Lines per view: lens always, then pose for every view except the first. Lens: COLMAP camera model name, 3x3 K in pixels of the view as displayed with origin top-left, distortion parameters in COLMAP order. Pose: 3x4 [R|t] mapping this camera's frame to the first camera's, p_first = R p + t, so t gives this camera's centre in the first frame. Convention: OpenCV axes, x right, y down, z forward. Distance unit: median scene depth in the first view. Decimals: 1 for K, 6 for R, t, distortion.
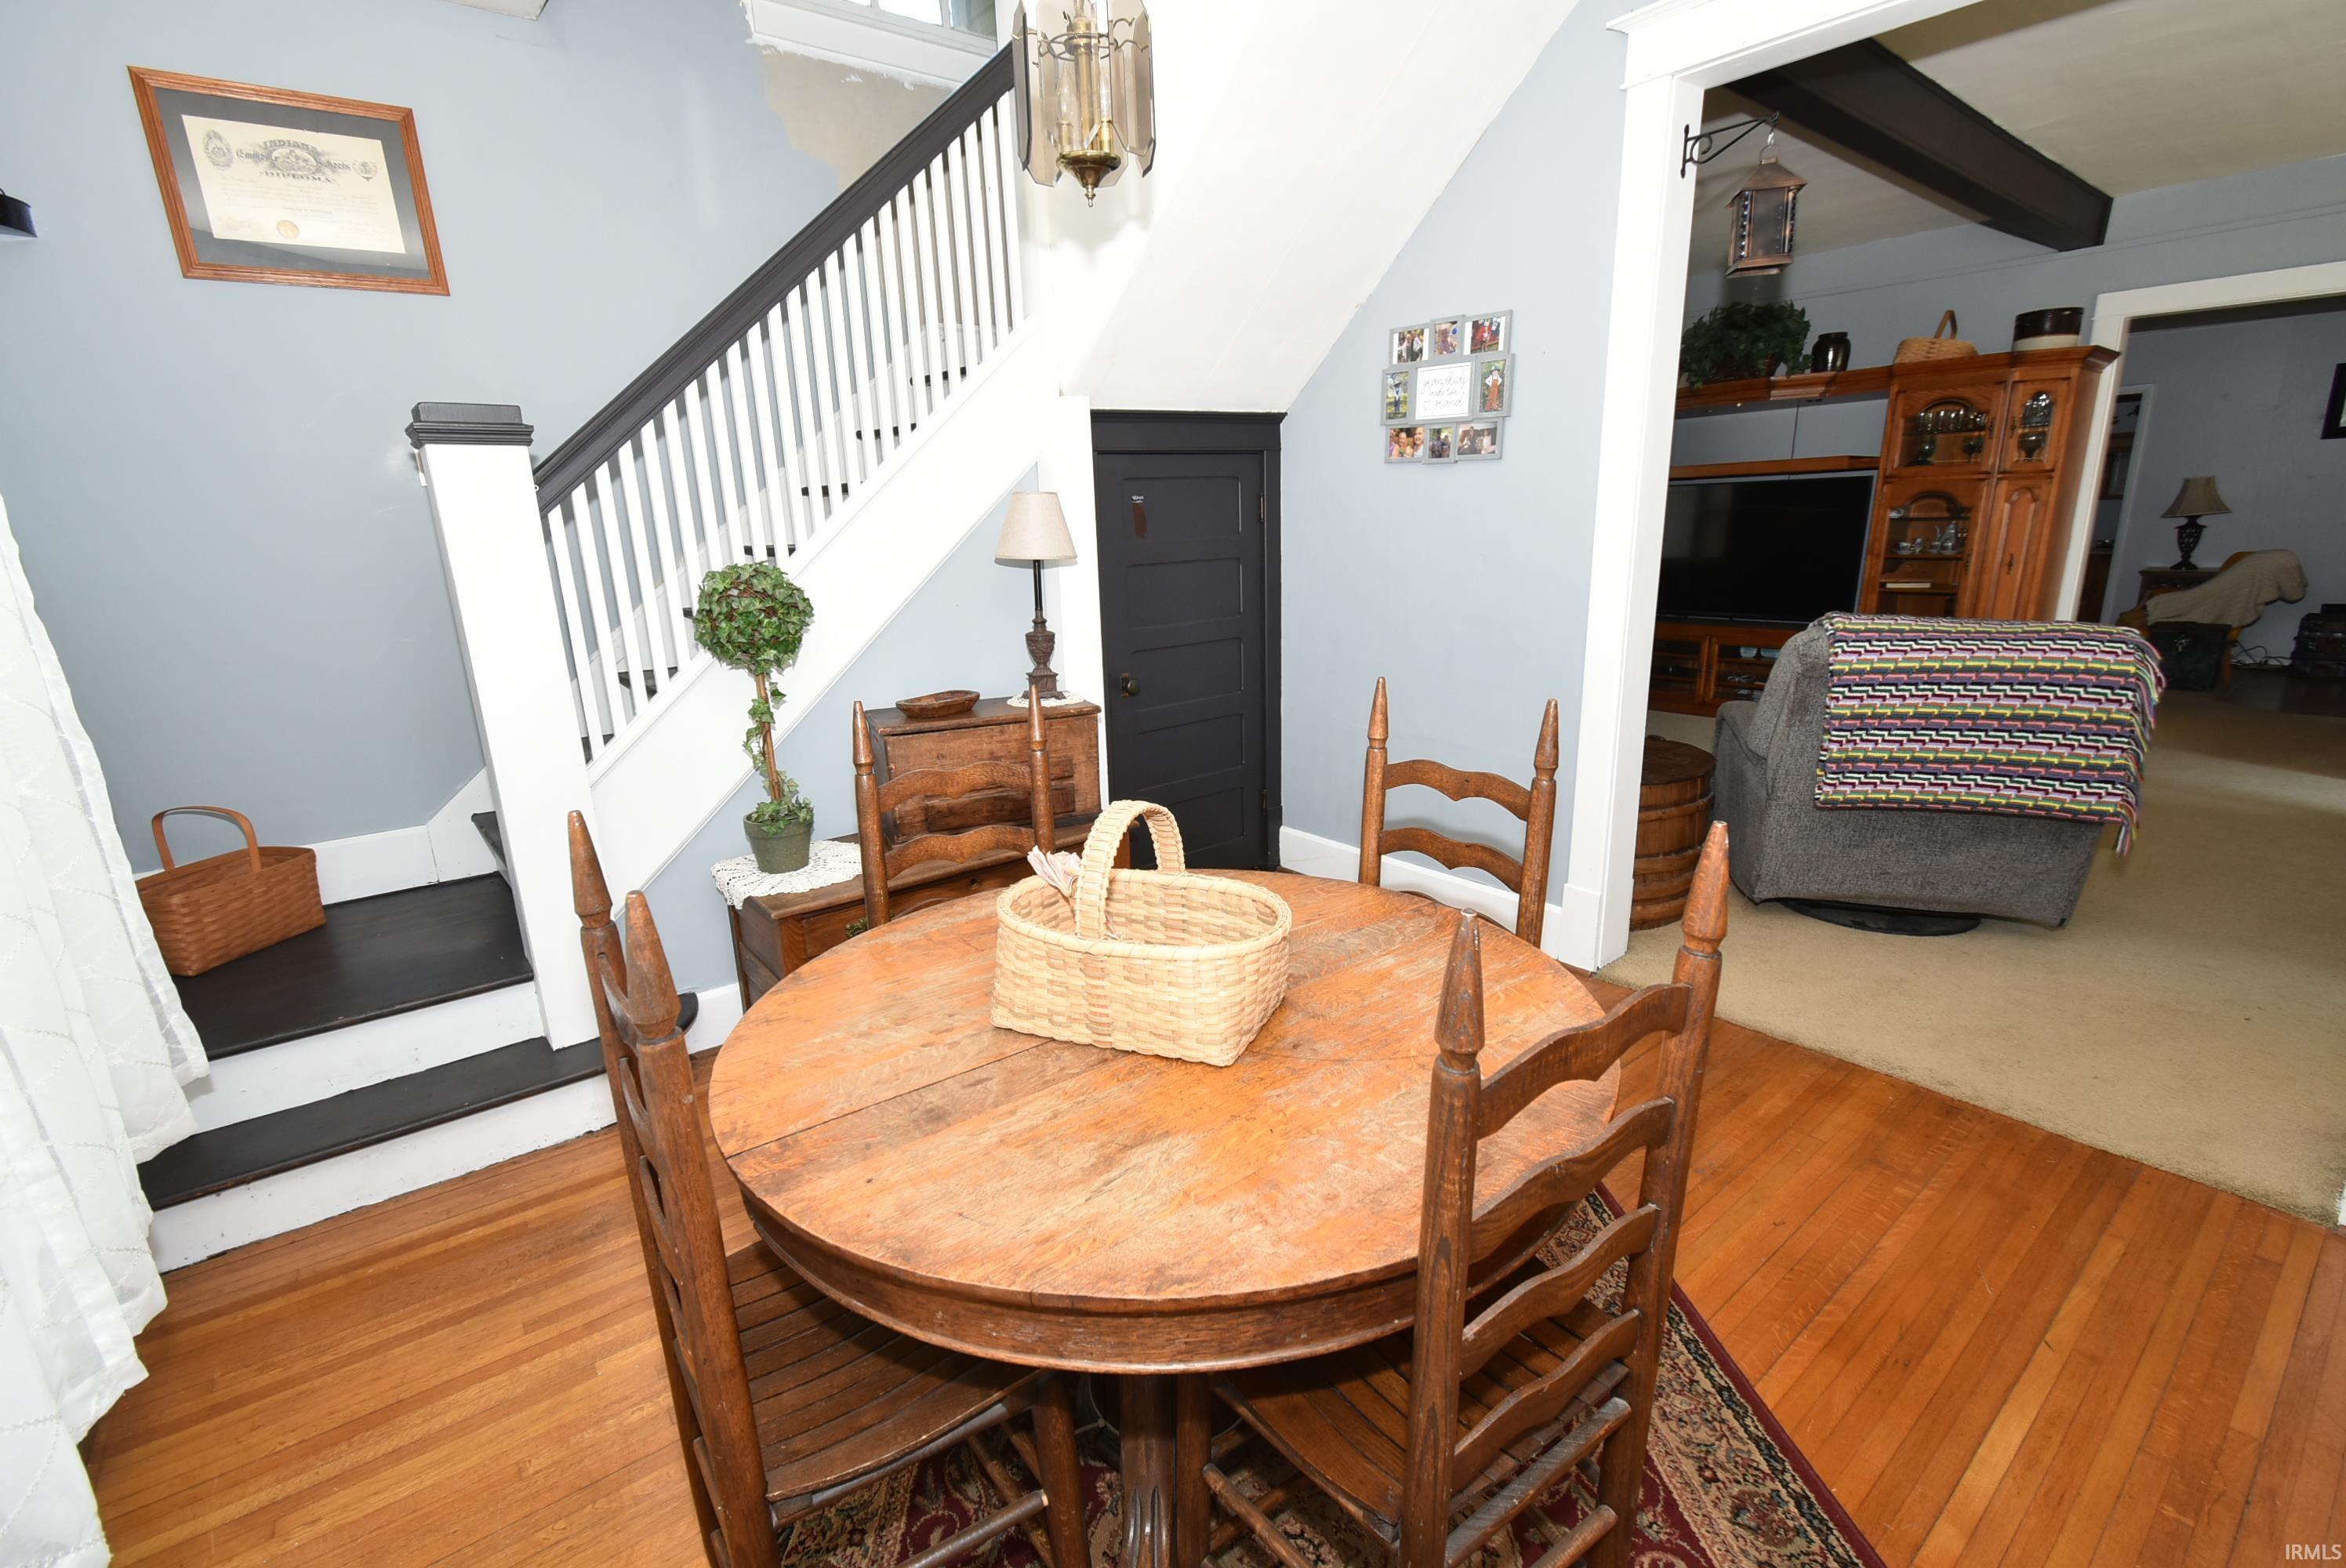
lens RADIAL K [[1036.3, 0, 1159.3], [0, 1036.3, 785.8], [0, 0, 1]] dist [0.007427, -0.002641]
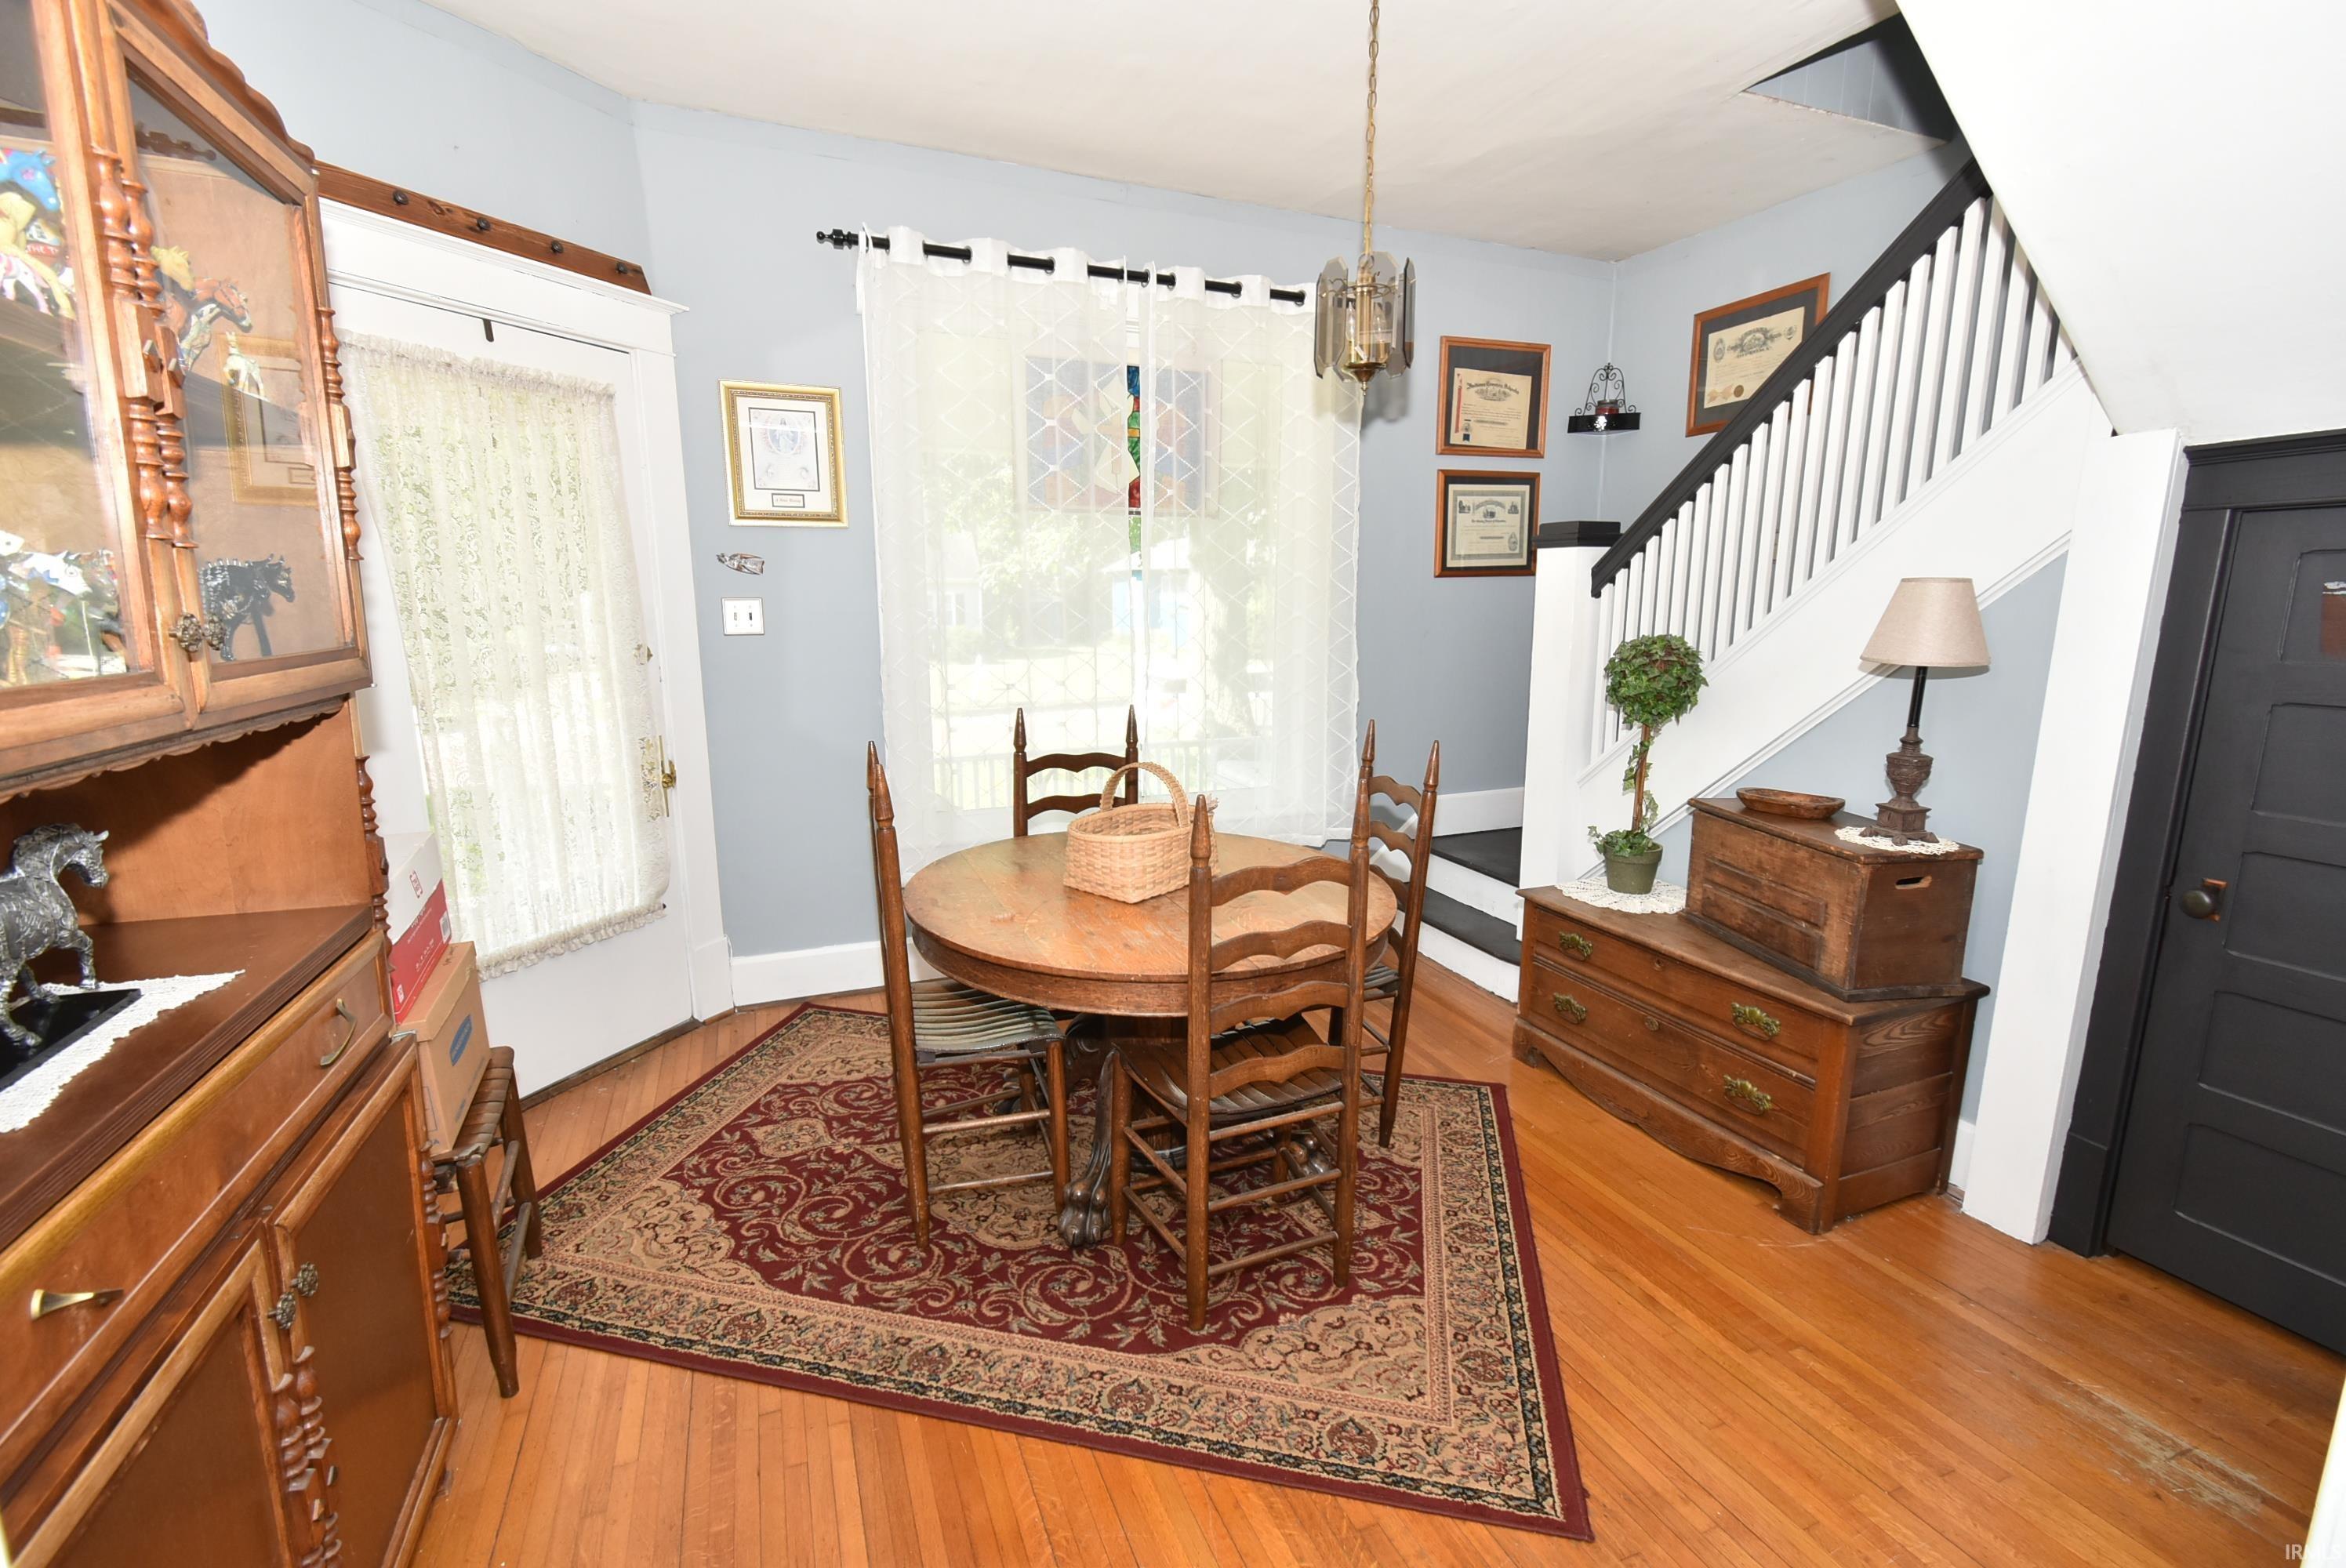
lens RADIAL K [[1036.3, 0, 1179.2], [0, 1036.3, 784.3], [0, 0, 1]] dist [0.007427, -0.002641]
pose [[-0.266626, 0.209165, -0.940830, 0.413473], [-0.237730, 0.931733, 0.274514, -0.113484], [0.934021, 0.296856, -0.198699, 0.347306]]
